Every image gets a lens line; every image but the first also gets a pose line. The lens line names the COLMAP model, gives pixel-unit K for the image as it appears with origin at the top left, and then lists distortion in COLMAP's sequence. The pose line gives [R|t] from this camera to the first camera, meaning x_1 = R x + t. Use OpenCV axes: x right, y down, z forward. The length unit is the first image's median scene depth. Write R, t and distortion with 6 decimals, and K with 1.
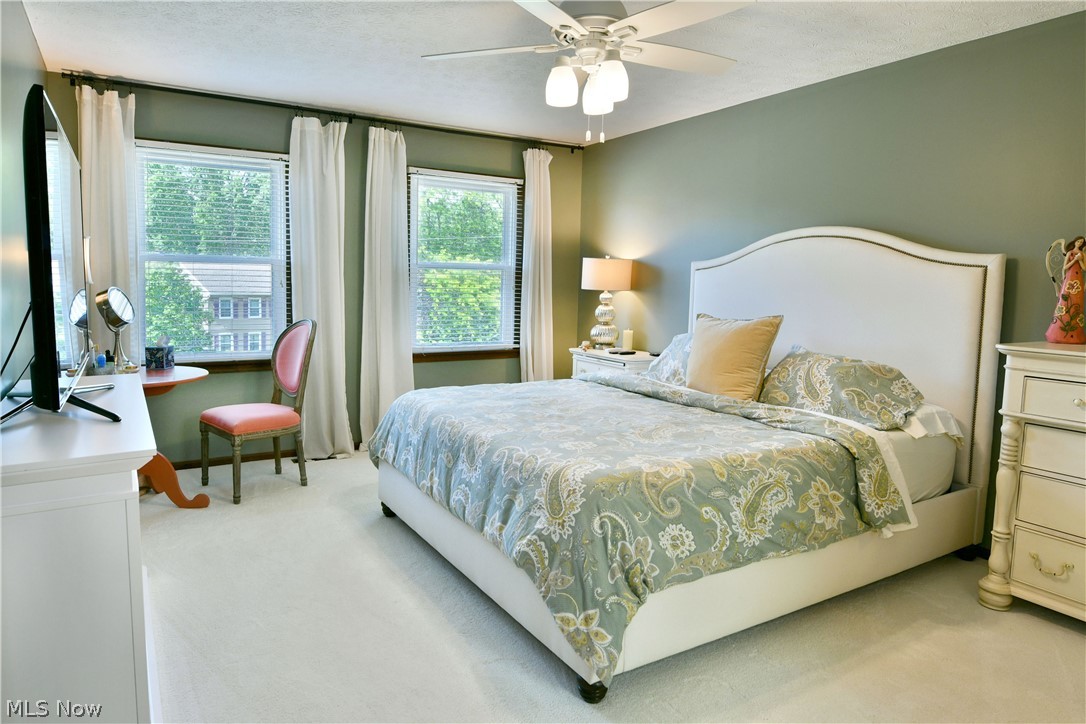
lens RADIAL K [[662.6, 0, 530.1], [0, 662.6, 346.0], [0, 0, 1]] dist [-0.014550, -0.001336]
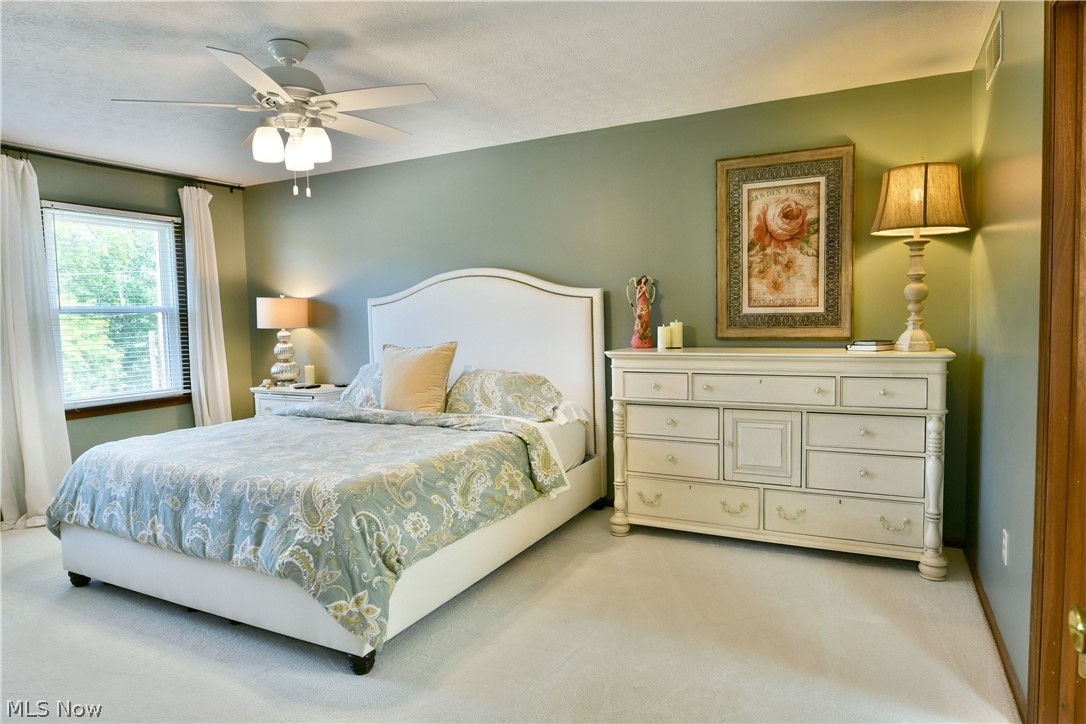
lens RADIAL K [[654.4, 0, 541.6], [0, 654.4, 368.1], [0, 0, 1]] dist [-0.013875, -0.003482]
pose [[0.849846, -0.079627, 0.520981, -0.153737], [0.088598, 0.996038, 0.007711, 0.010109], [-0.519530, 0.039605, 0.853534, -0.143120]]
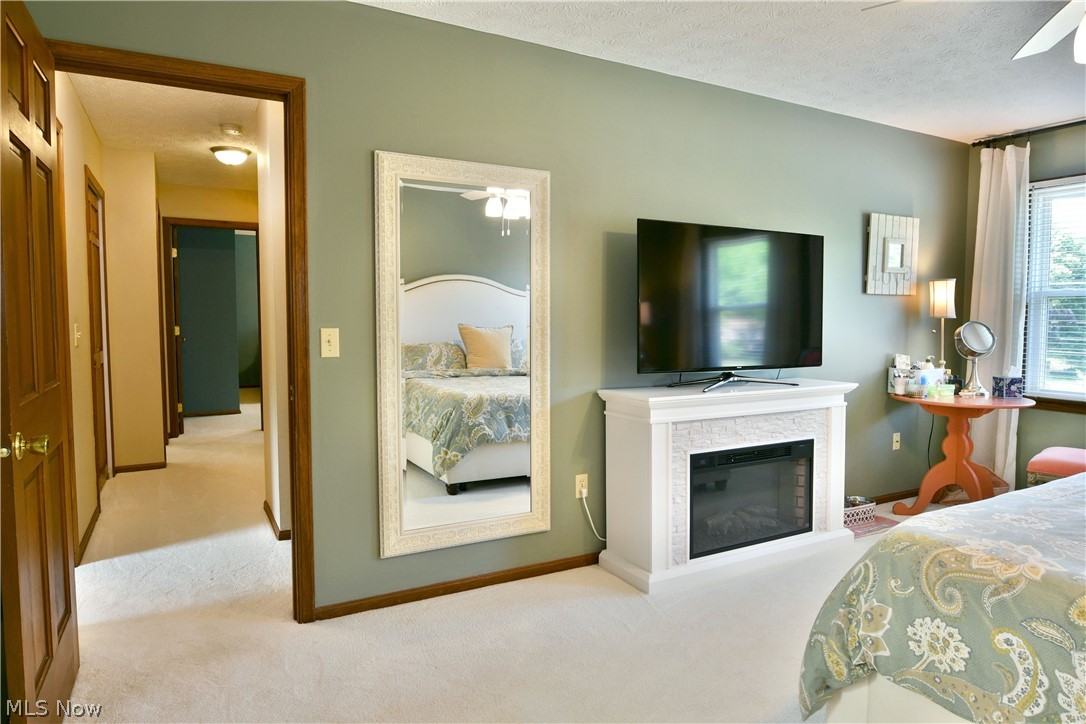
lens RADIAL K [[665.8, 0, 538.8], [0, 665.8, 355.7], [0, 0, 1]] dist [-0.011711, -0.001913]
pose [[-0.050422, 0.046457, -0.997647, 0.774125], [-0.100262, 0.993636, 0.051338, -0.018340], [0.993683, 0.102614, -0.045443, 0.434545]]
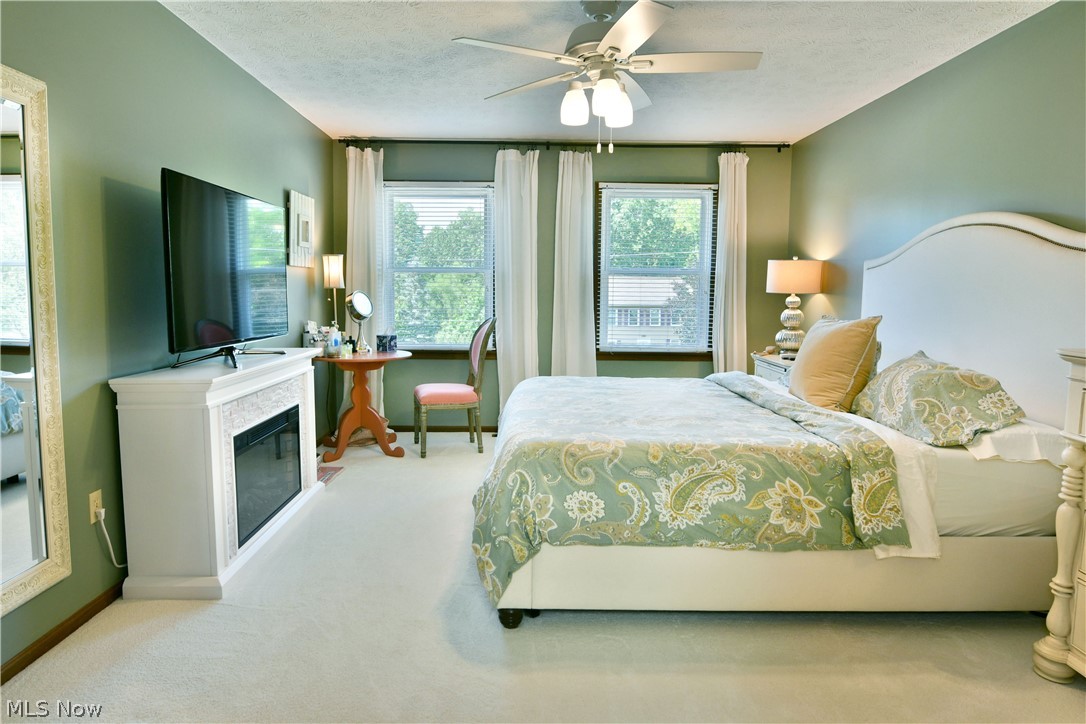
lens RADIAL K [[665.8, 0, 538.8], [0, 665.8, 355.7], [0, 0, 1]] dist [-0.011711, -0.001913]
pose [[0.862352, 0.041187, -0.504631, 0.565347], [-0.043167, 0.999038, 0.007772, 0.027060], [0.504465, 0.015081, 0.863300, -0.016301]]
